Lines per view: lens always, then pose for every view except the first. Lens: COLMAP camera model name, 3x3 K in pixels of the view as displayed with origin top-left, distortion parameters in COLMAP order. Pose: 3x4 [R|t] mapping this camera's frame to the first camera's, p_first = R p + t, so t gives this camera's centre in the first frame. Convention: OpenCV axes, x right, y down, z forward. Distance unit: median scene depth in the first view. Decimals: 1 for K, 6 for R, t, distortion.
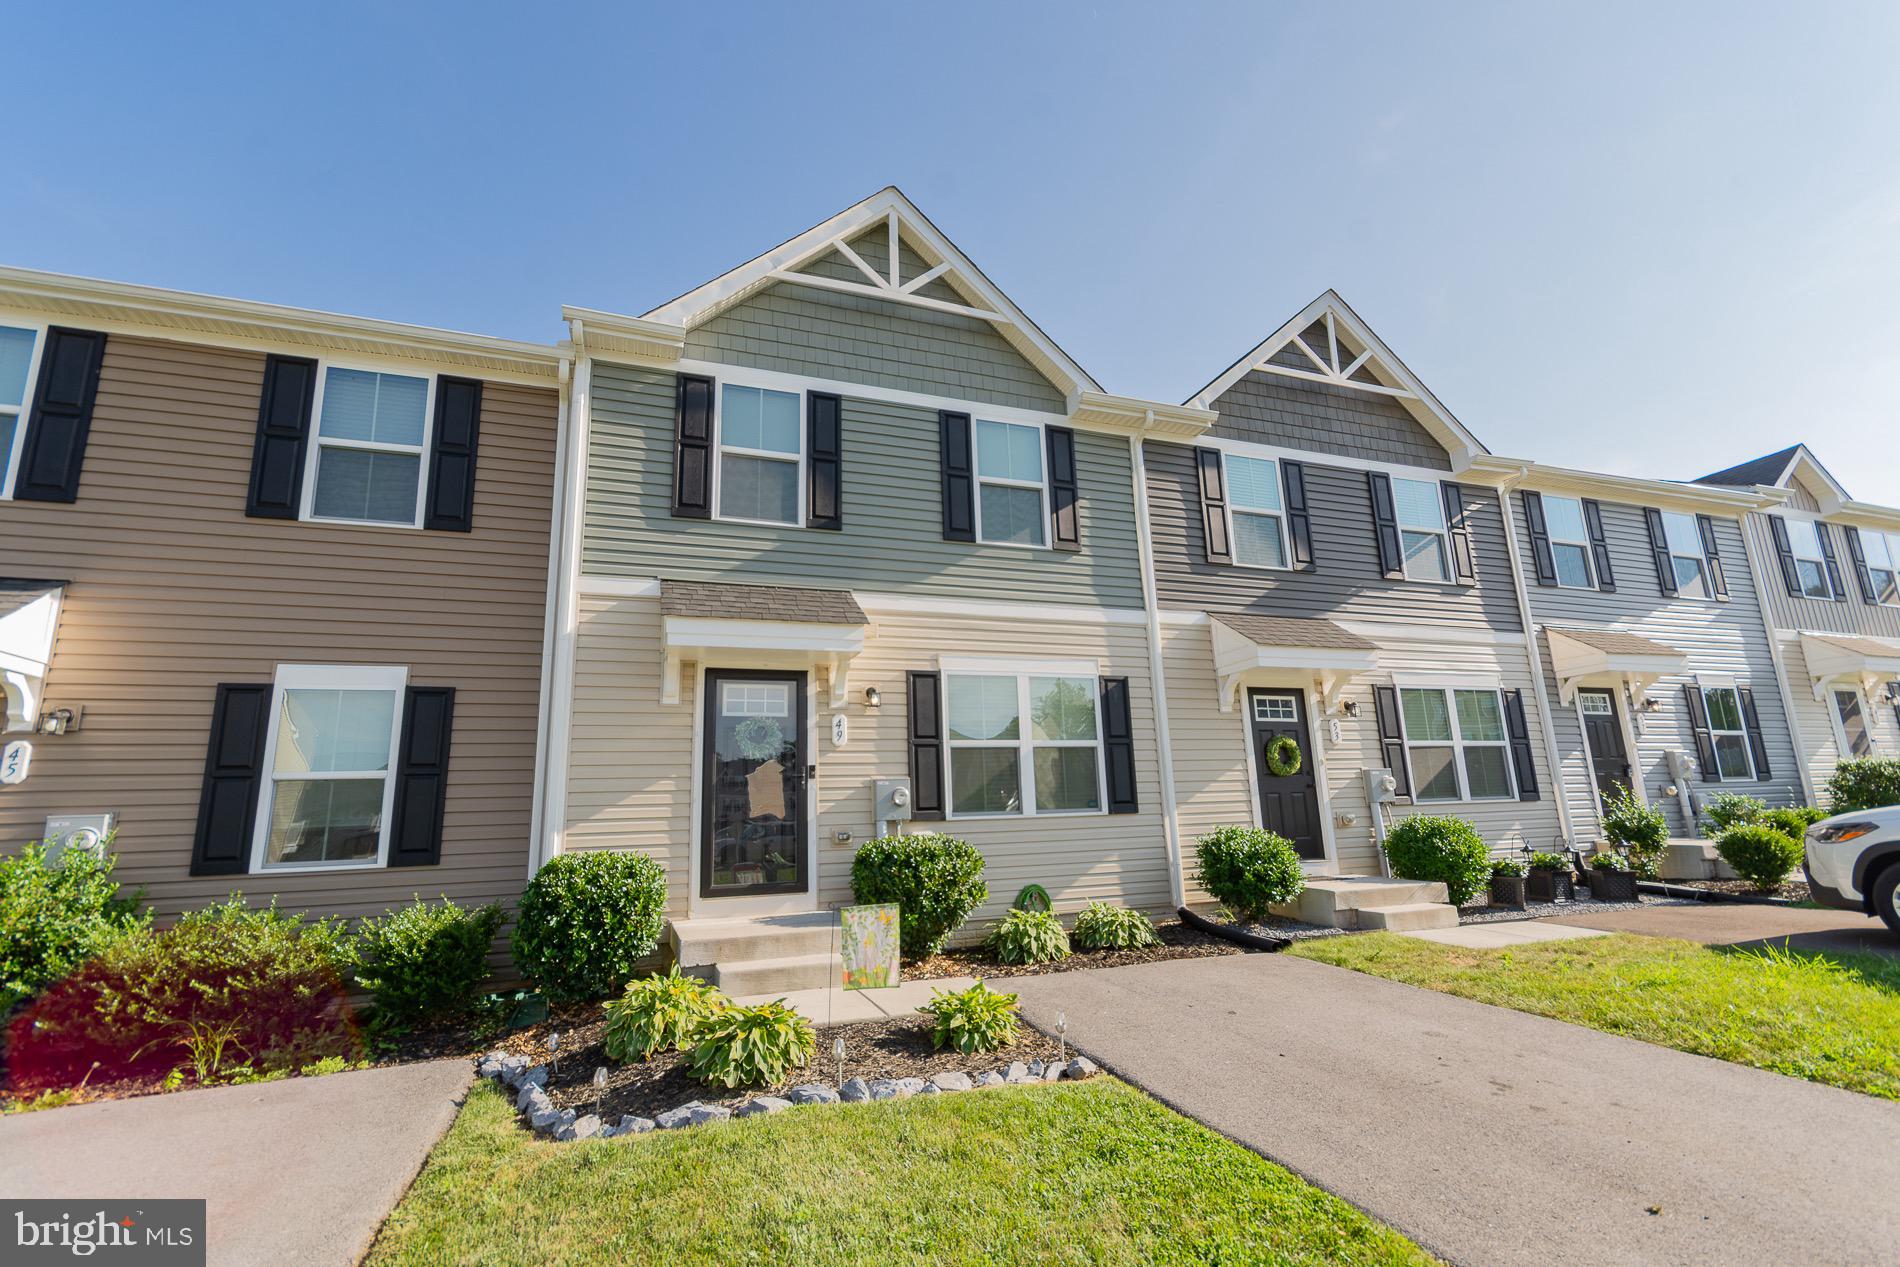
lens RADIAL K [[854.6, 0, 949.6], [0, 854.6, 639.7], [0, 0, 1]] dist [0.009016, 0.000124]
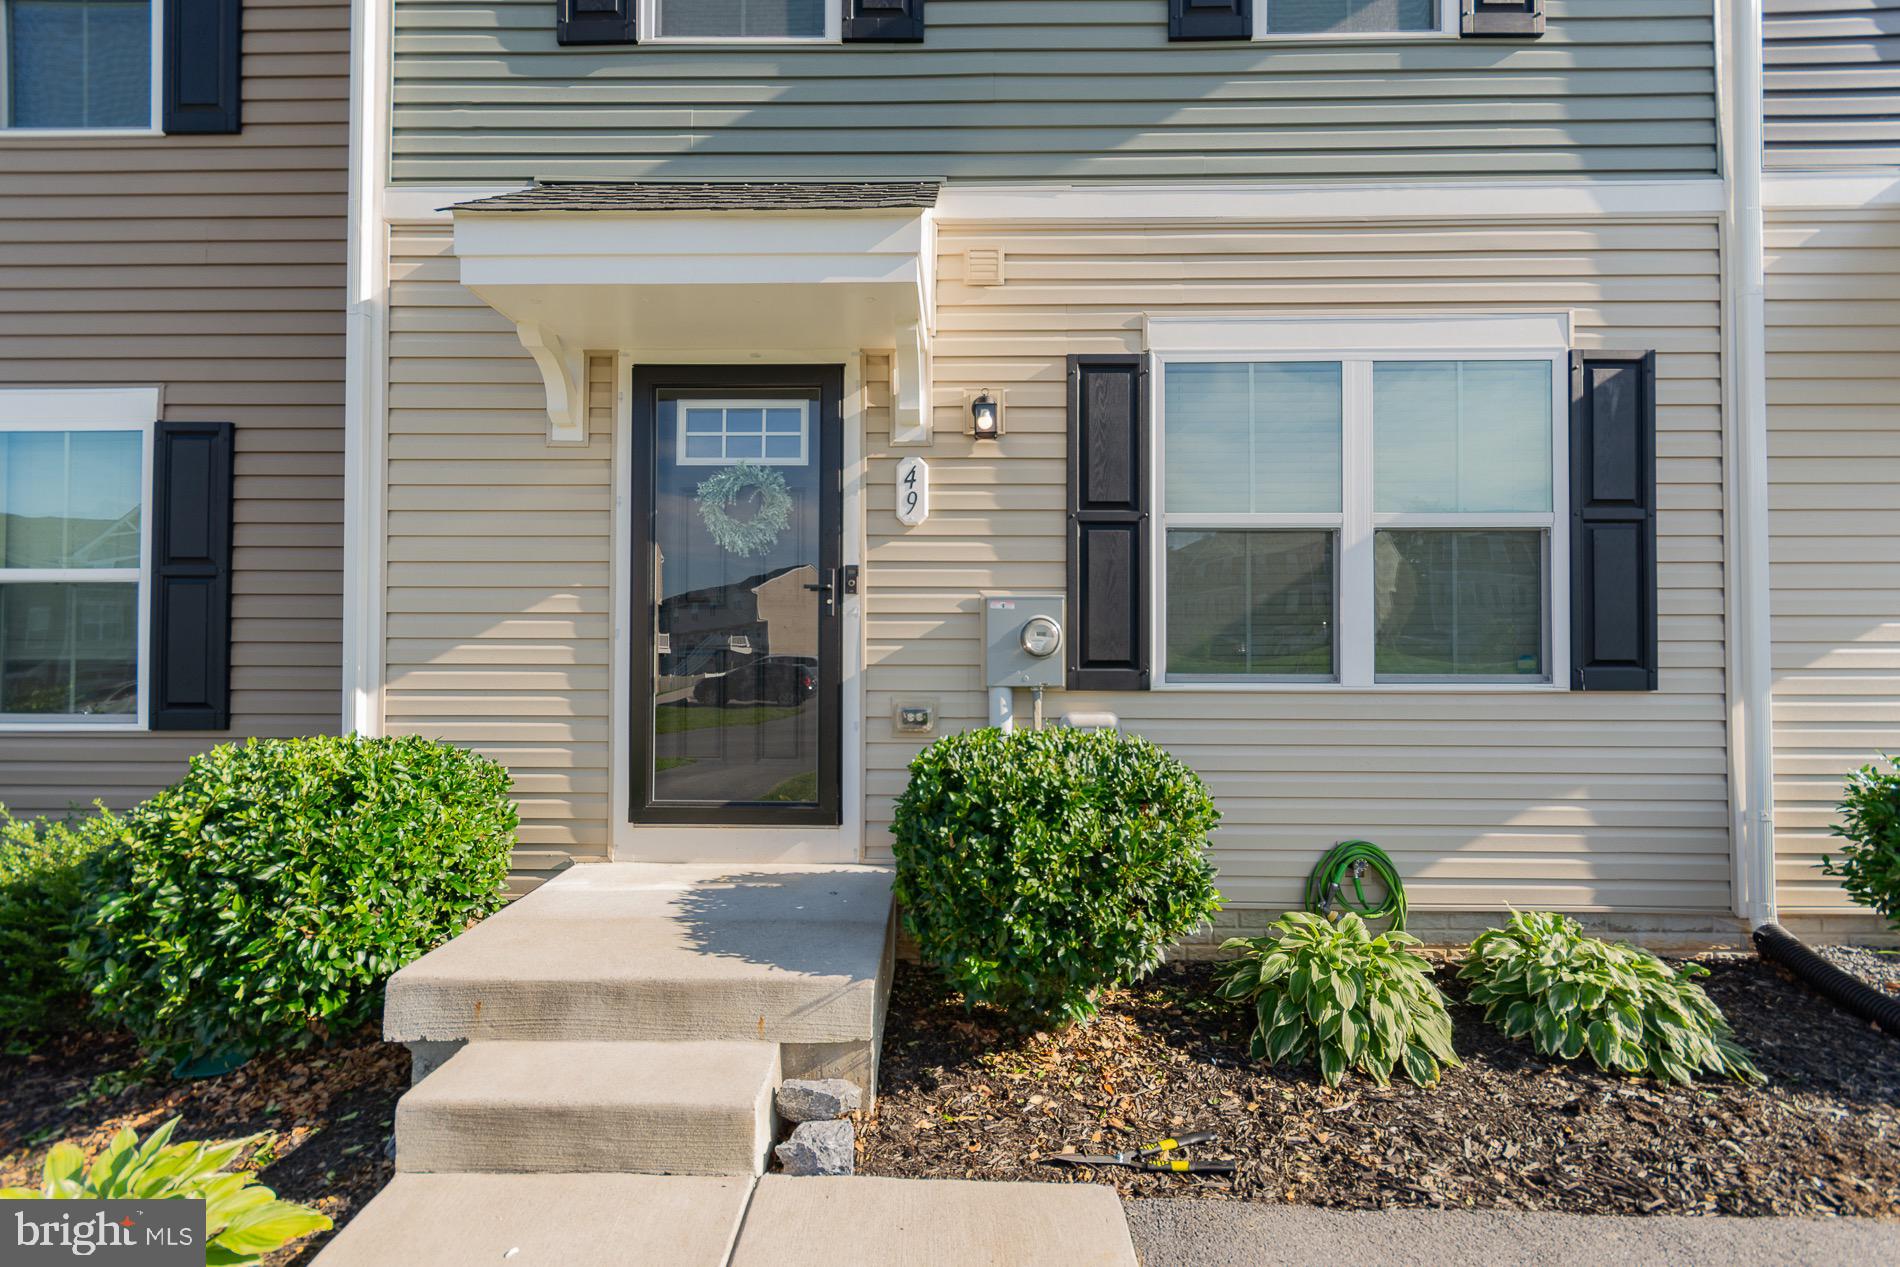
lens RADIAL K [[854.6, 0, 950.6], [0, 854.6, 637.2], [0, 0, 1]] dist [0.009016, 0.000124]
pose [[0.933230, 0.030346, -0.357996, 0.057419], [0.041988, 0.980387, 0.192557, 0.092118], [0.356818, -0.194731, 0.913653, 0.553253]]
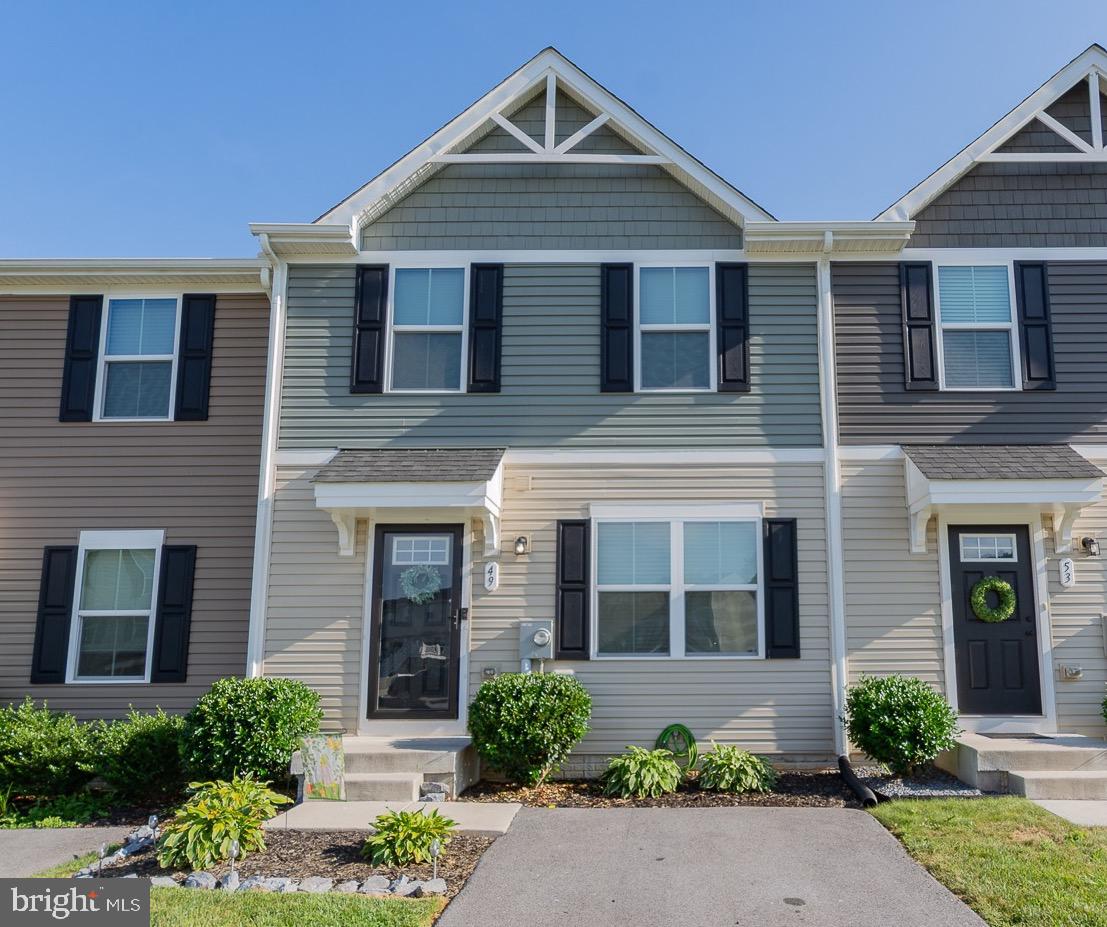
lens RADIAL K [[850.5, 0, 654.0], [0, 850.5, 531.5], [0, 0, 1]] dist [0.007500, 0.006596]
pose [[0.936846, -0.021671, -0.349071, 0.439620], [0.046173, 0.997006, 0.062026, -0.010106], [0.346682, -0.074227, 0.935041, 0.049867]]
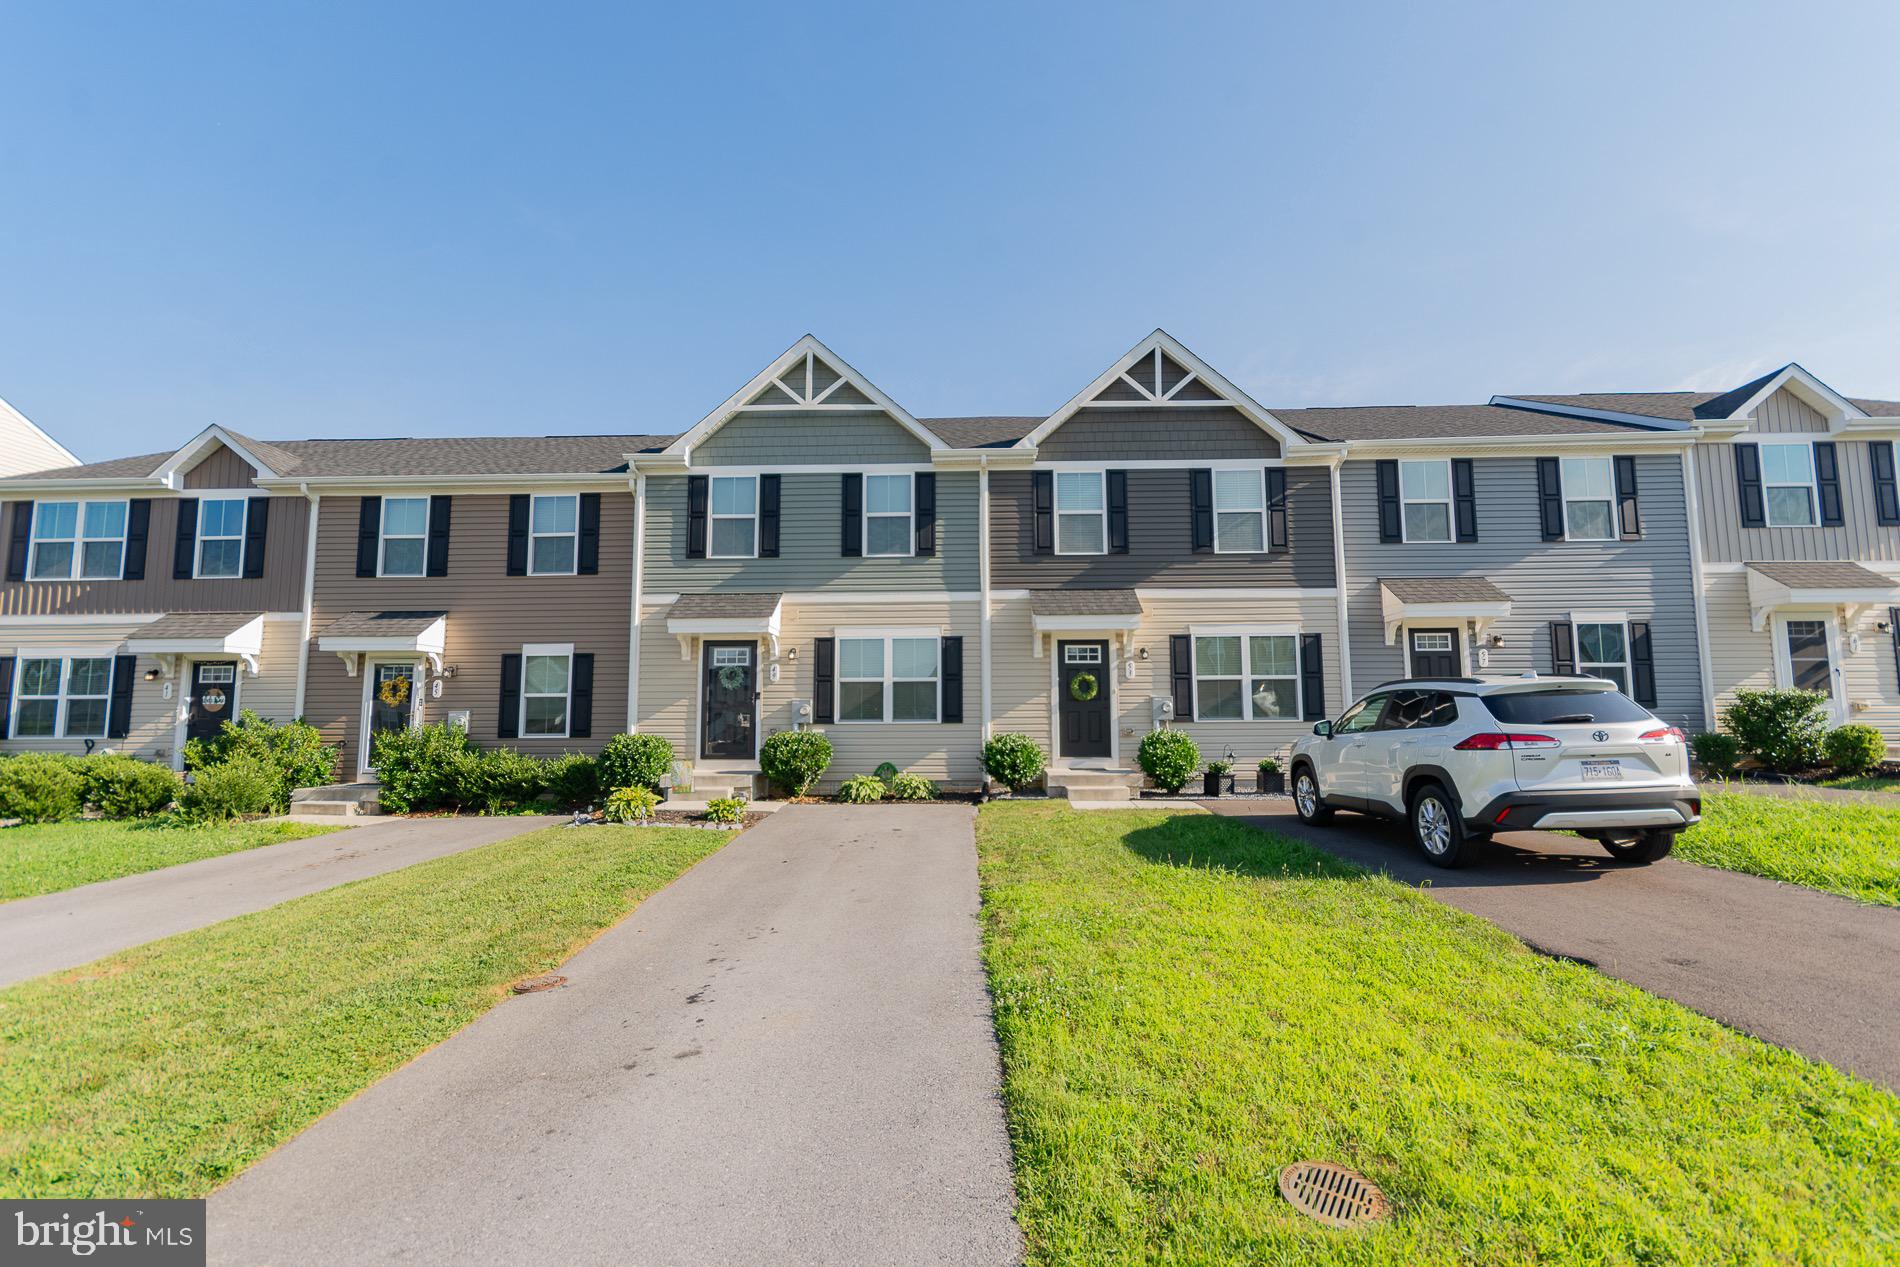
lens RADIAL K [[854.6, 0, 943.7], [0, 854.6, 637.0], [0, 0, 1]] dist [0.009016, 0.000124]
pose [[0.925258, -0.009267, -0.379224, 0.857402], [0.052649, 0.993163, 0.104185, -0.133454], [0.375666, -0.116364, 0.919421, -0.494280]]
